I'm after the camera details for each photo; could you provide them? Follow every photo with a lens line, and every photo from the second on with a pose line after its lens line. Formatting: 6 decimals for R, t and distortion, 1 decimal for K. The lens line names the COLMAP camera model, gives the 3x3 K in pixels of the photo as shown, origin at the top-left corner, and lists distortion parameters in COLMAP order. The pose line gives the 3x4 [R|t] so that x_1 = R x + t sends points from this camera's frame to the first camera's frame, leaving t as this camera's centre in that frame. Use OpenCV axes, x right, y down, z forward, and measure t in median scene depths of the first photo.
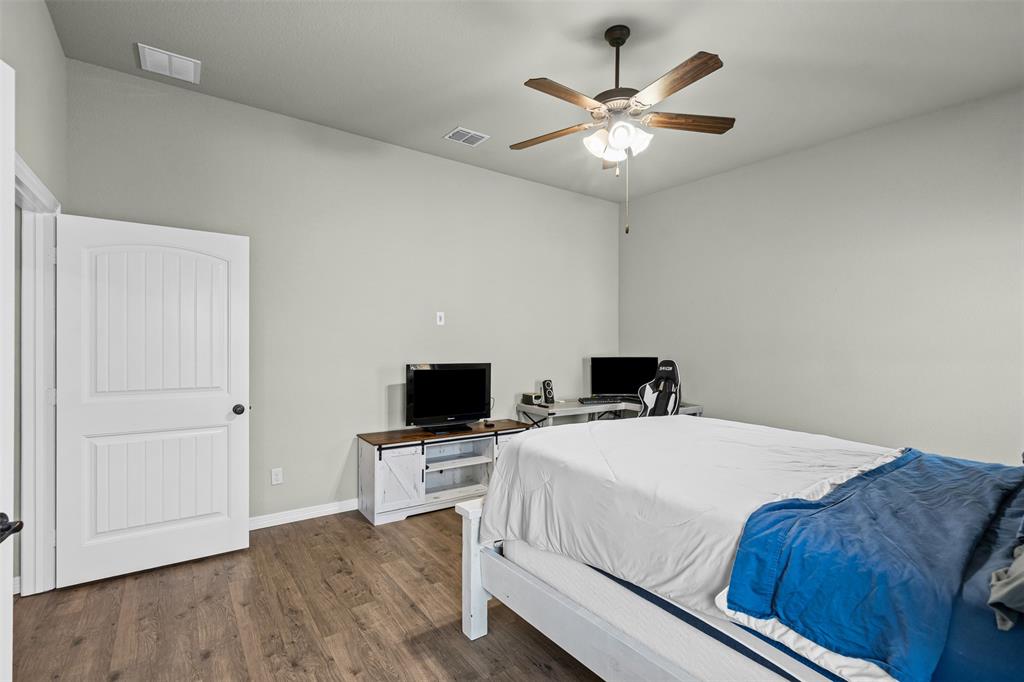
lens RADIAL K [[471.4, 0, 511.3], [0, 471.4, 341.6], [0, 0, 1]] dist [-0.003130, 0.001069]
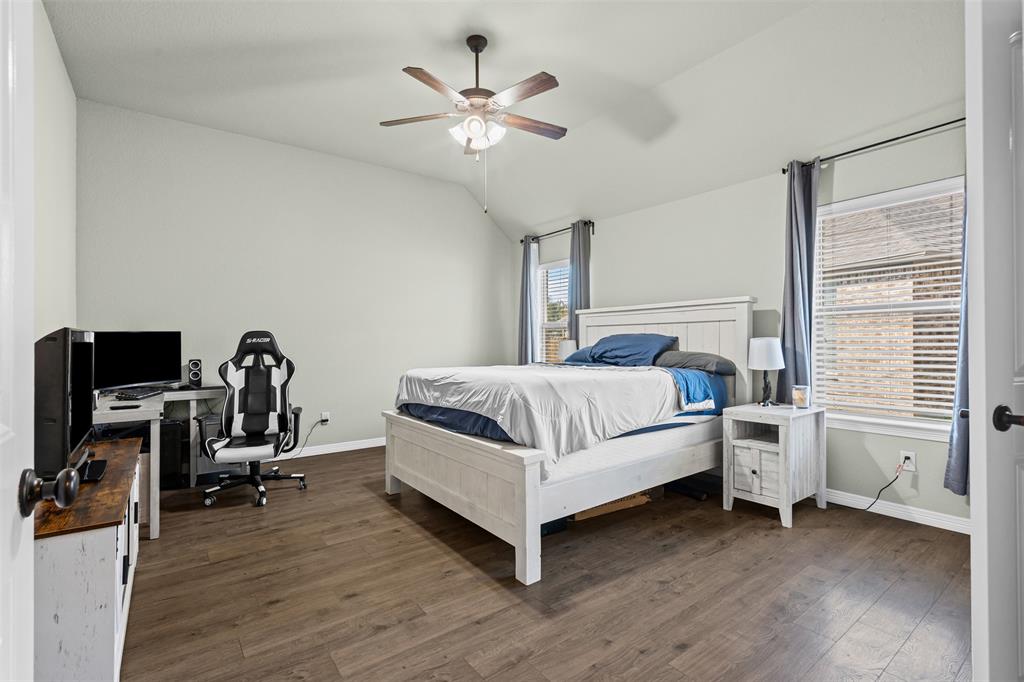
lens RADIAL K [[471.4, 0, 507.4], [0, 471.4, 339.3], [0, 0, 1]] dist [-0.003130, 0.001069]
pose [[-0.014725, -0.009064, 0.999850, -0.989188], [0.007676, 0.999928, 0.009178, 0.090079], [-0.999862, 0.007810, -0.014654, 0.968880]]
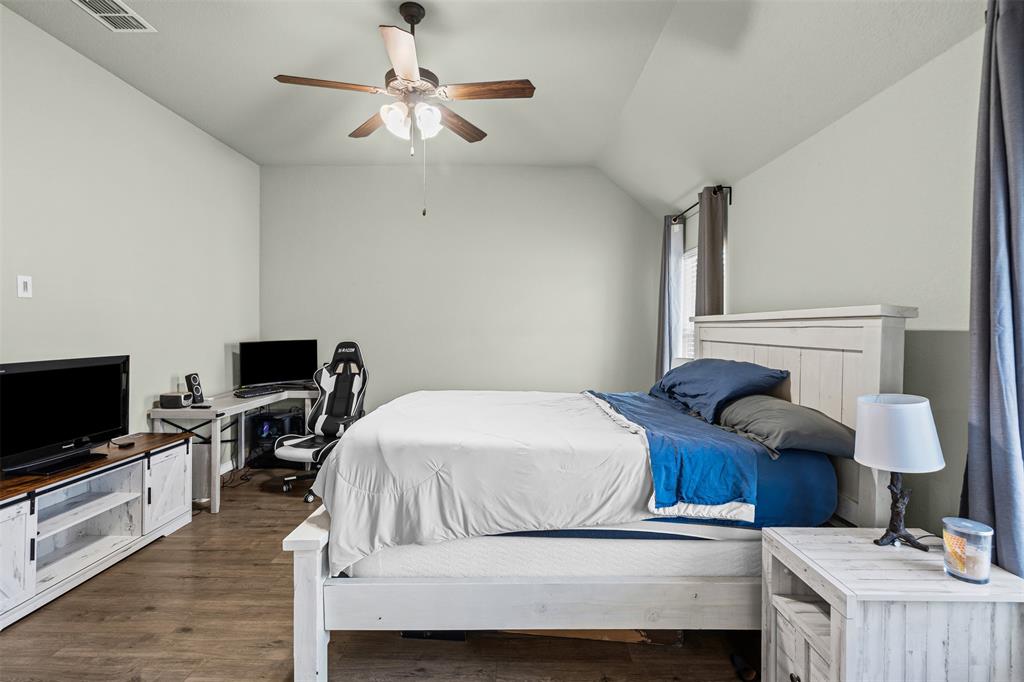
lens RADIAL K [[471.4, 0, 507.2], [0, 471.4, 327.5], [0, 0, 1]] dist [-0.003130, 0.001069]
pose [[0.596440, -0.011260, 0.802579, -0.463060], [0.005235, 0.999935, 0.010138, 0.002023], [-0.802640, -0.001845, 0.596460, 0.251770]]
